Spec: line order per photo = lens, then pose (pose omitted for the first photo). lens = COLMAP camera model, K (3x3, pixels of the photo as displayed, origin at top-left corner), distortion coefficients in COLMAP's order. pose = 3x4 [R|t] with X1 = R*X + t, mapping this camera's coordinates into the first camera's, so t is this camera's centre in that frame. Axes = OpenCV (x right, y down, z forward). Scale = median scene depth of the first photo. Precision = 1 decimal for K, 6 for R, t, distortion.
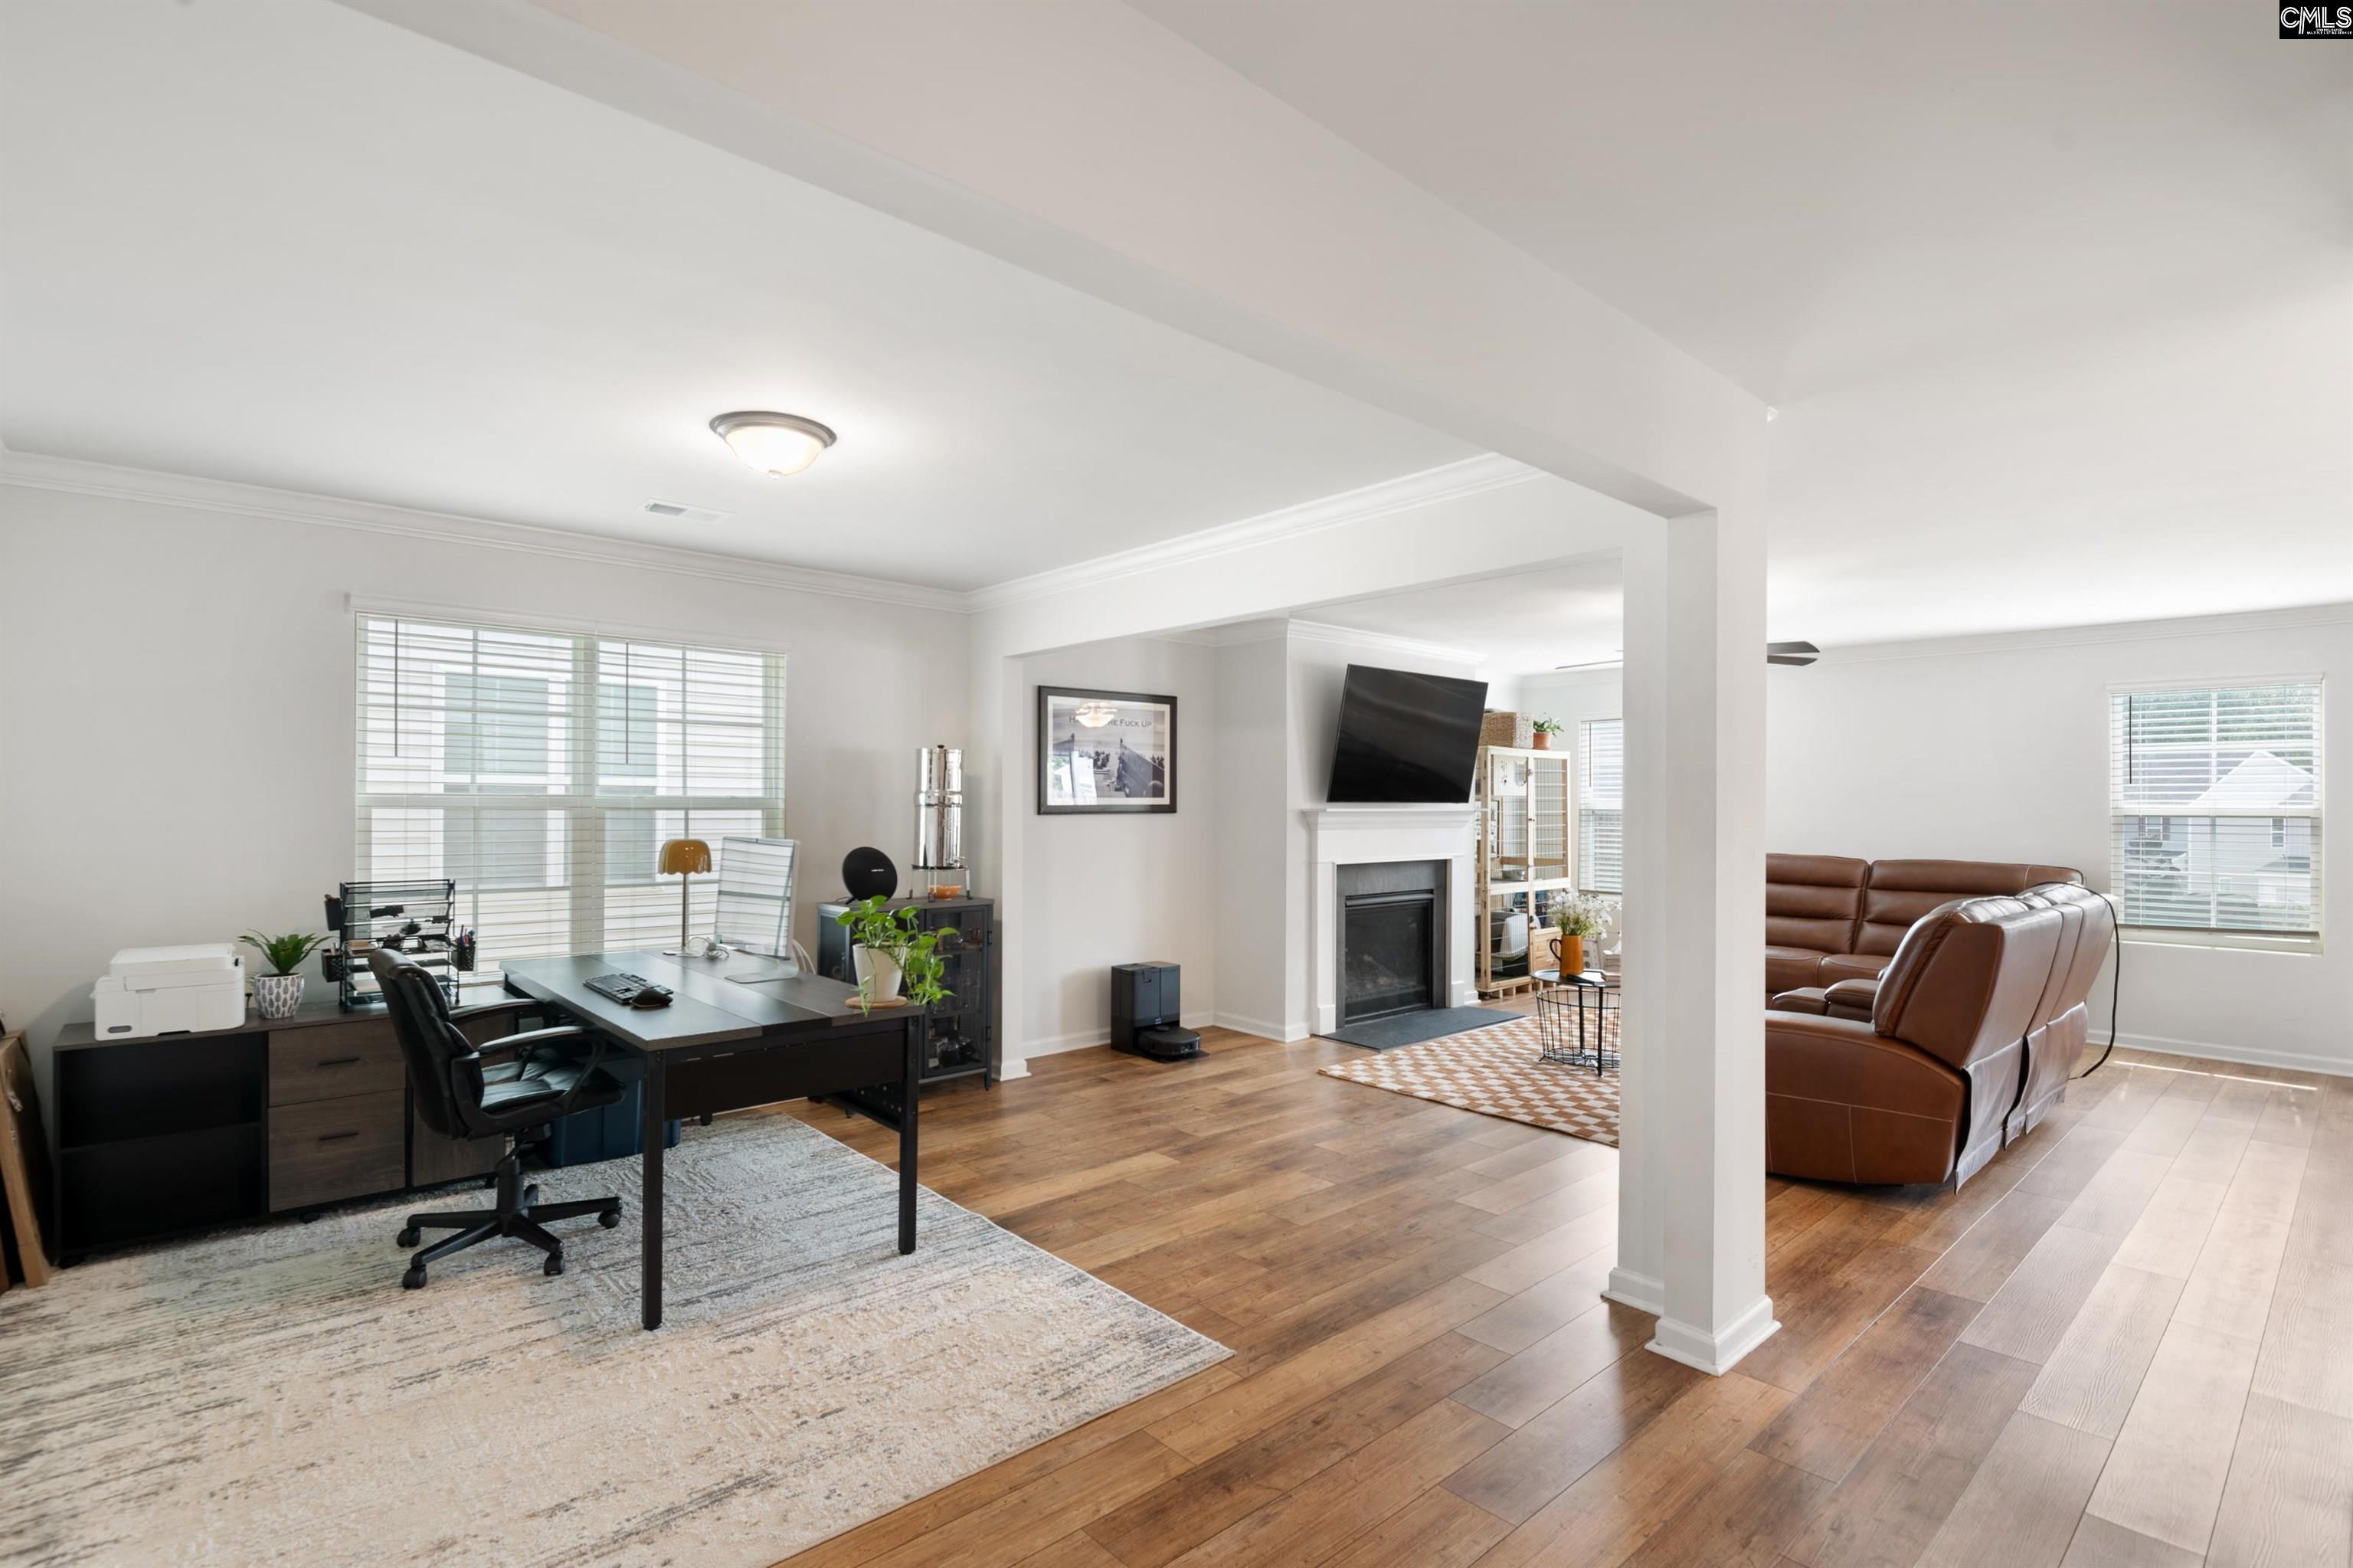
lens RADIAL K [[1089.2, 0, 1169.9], [0, 1089.2, 793.1], [0, 0, 1]] dist [-0.003351, -0.003211]
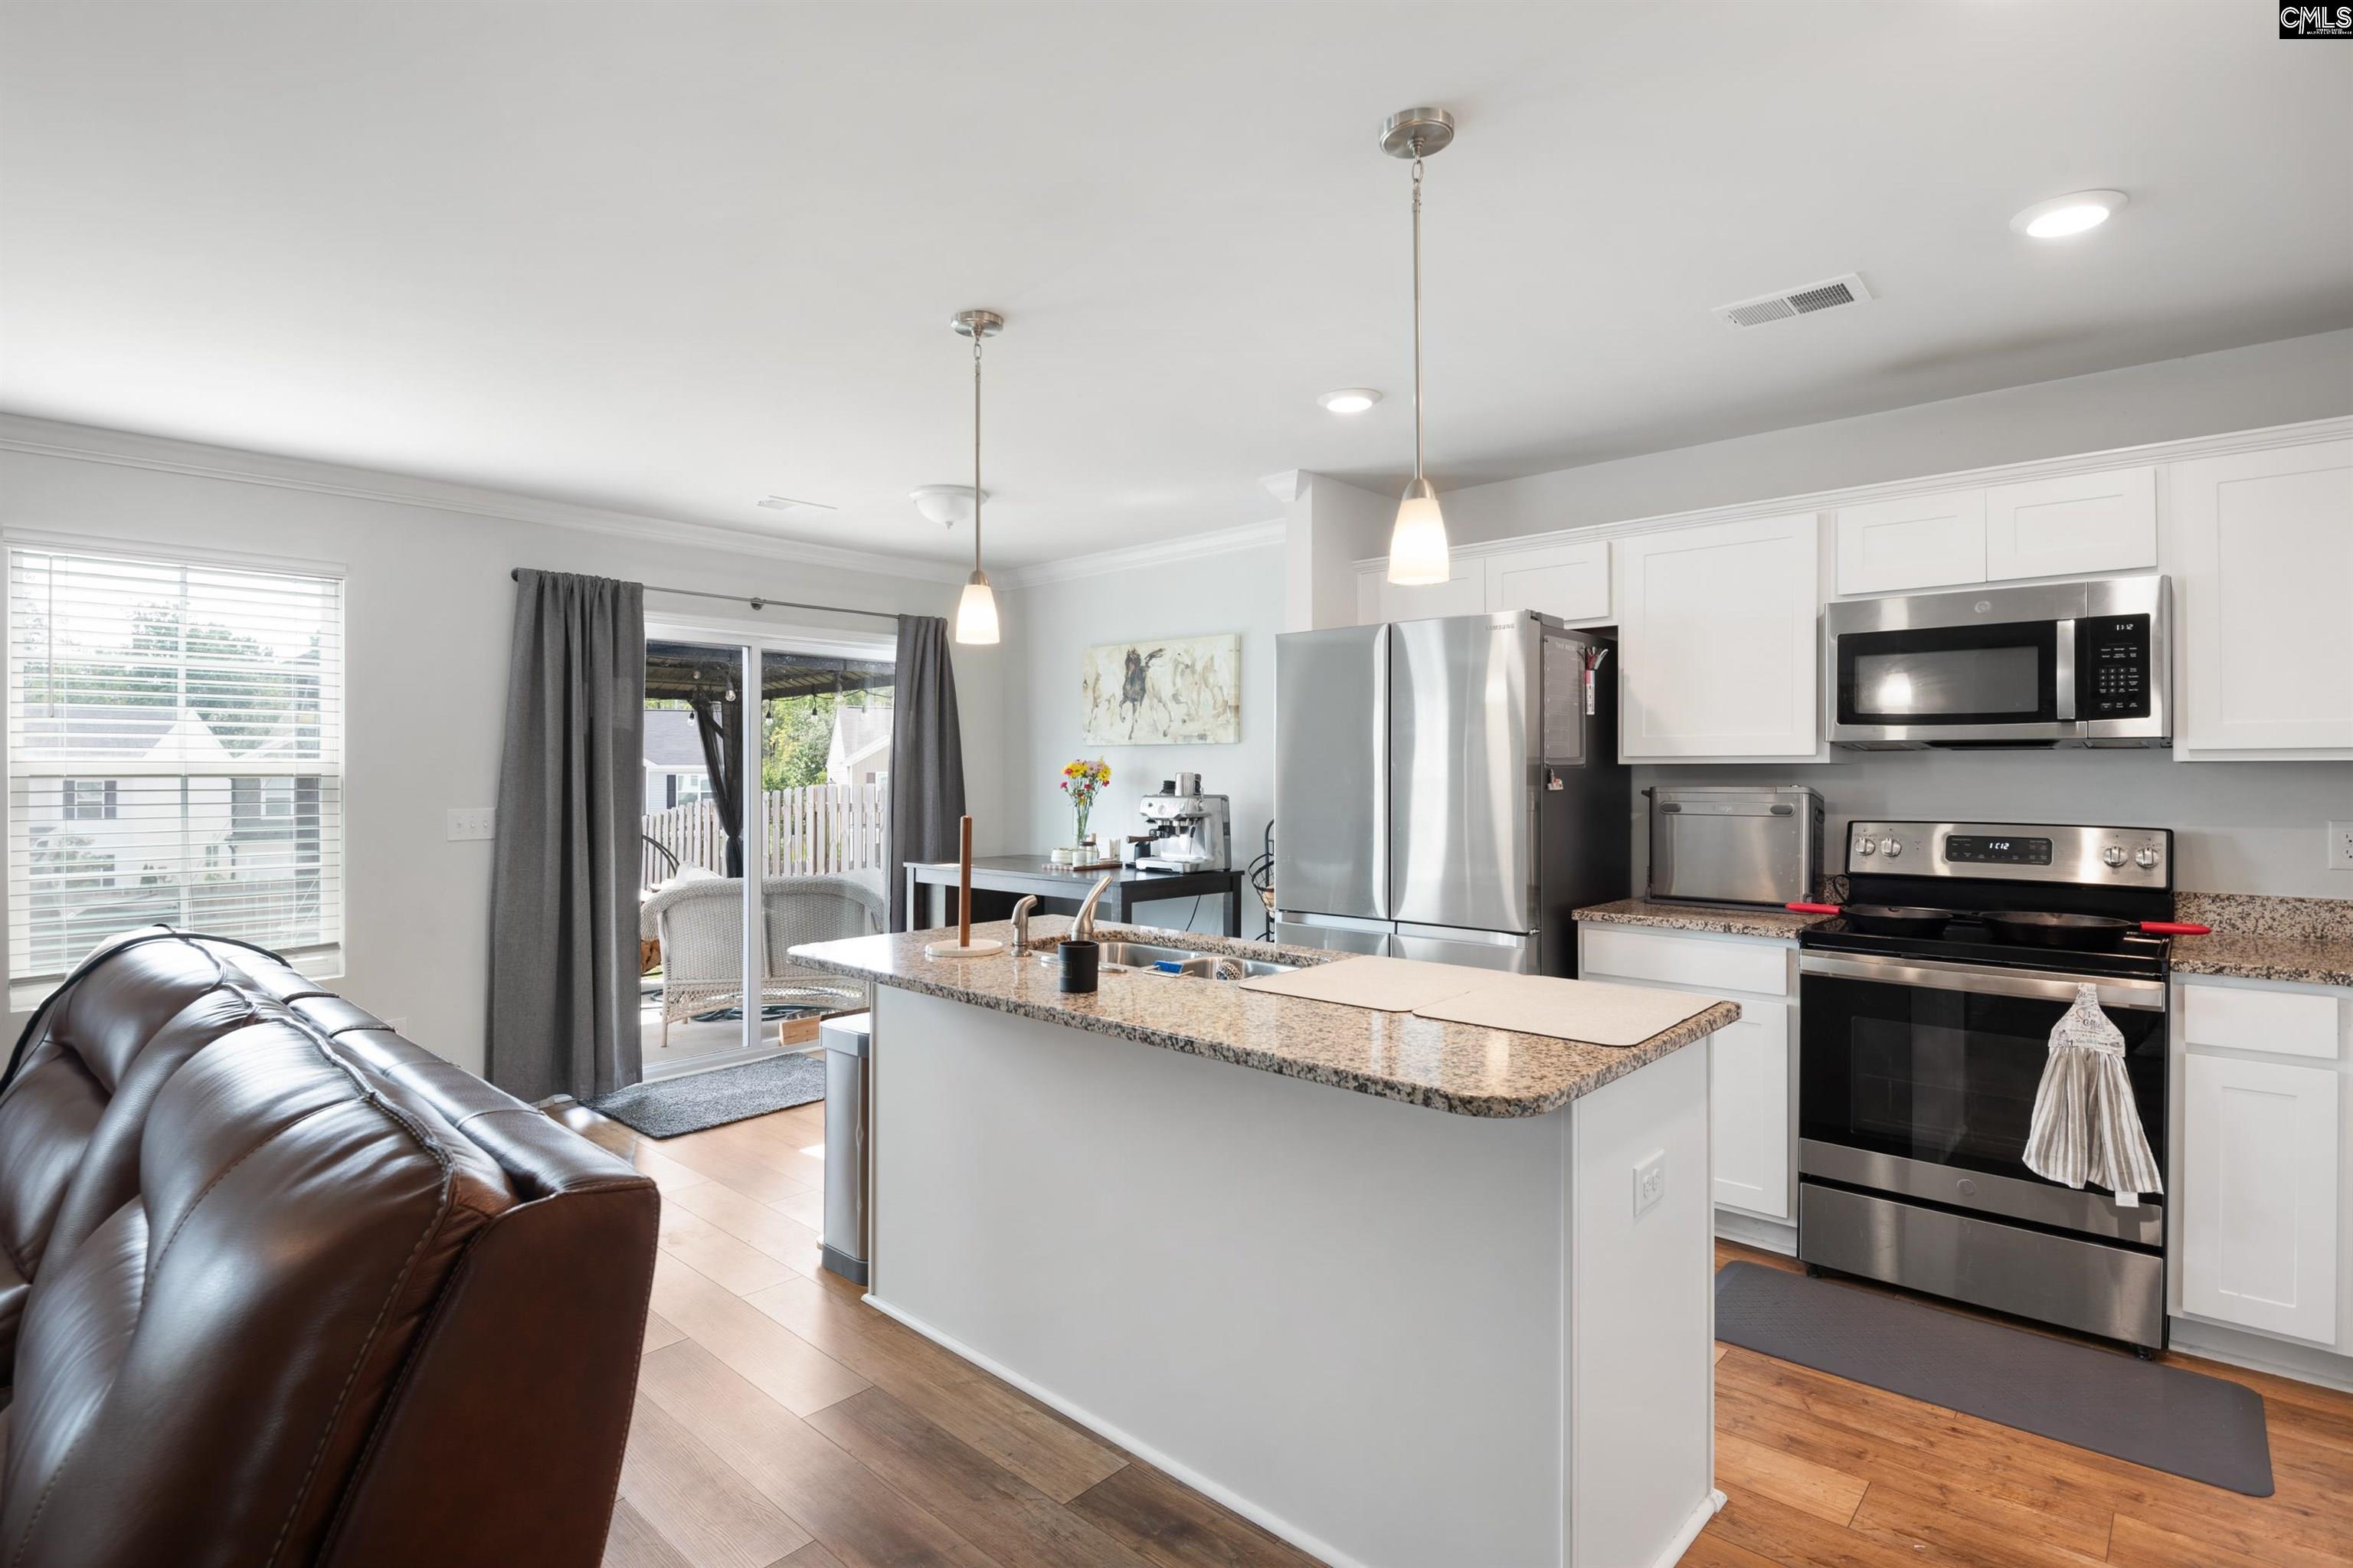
lens RADIAL K [[1131.6, 0, 1149.0], [0, 1131.6, 770.1], [0, 0, 1]] dist [0.002688, -0.008818]
pose [[-0.107744, -0.004384, 0.994169, 0.331906], [-0.008787, 0.999955, 0.003457, 0.014207], [-0.994140, -0.008363, -0.107777, 0.602220]]
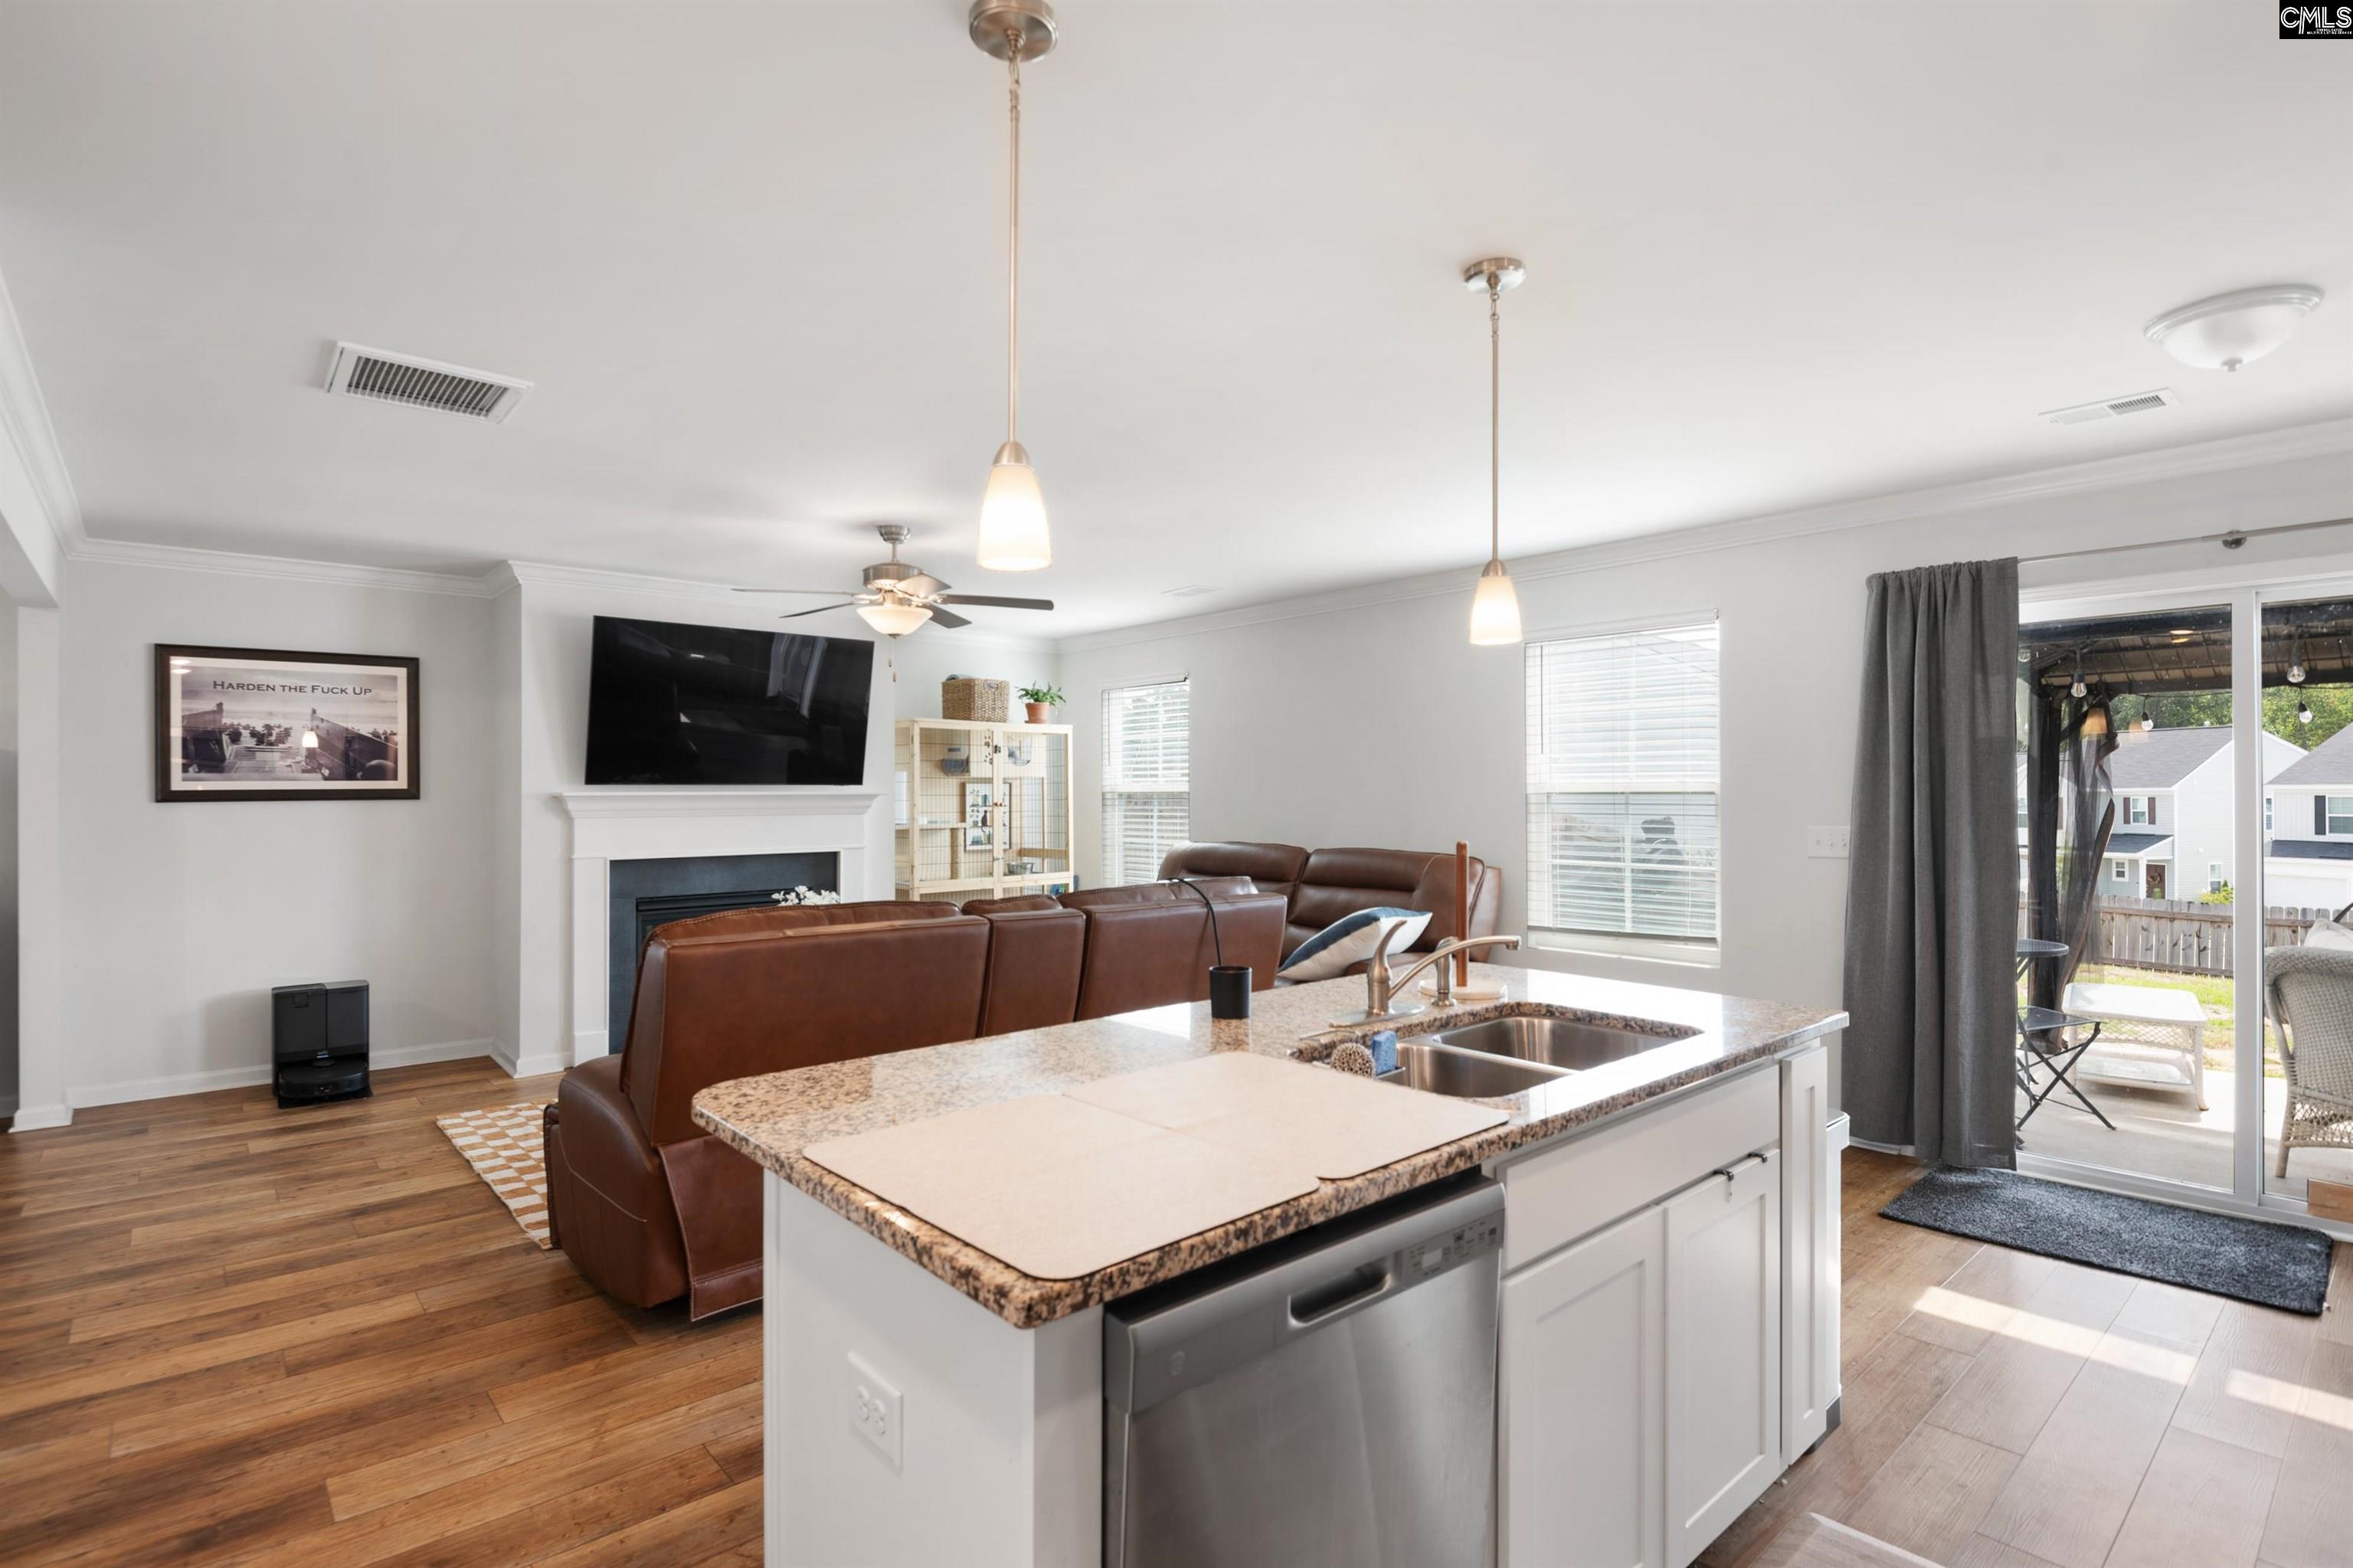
lens RADIAL K [[1131.6, 0, 1189.1], [0, 1131.6, 783.4], [0, 0, 1]] dist [0.002688, -0.008818]
pose [[0.999888, -0.008542, 0.012327, 0.735129], [0.008529, 0.999963, 0.001074, 0.013265], [-0.012336, -0.000969, 0.999923, 0.171049]]
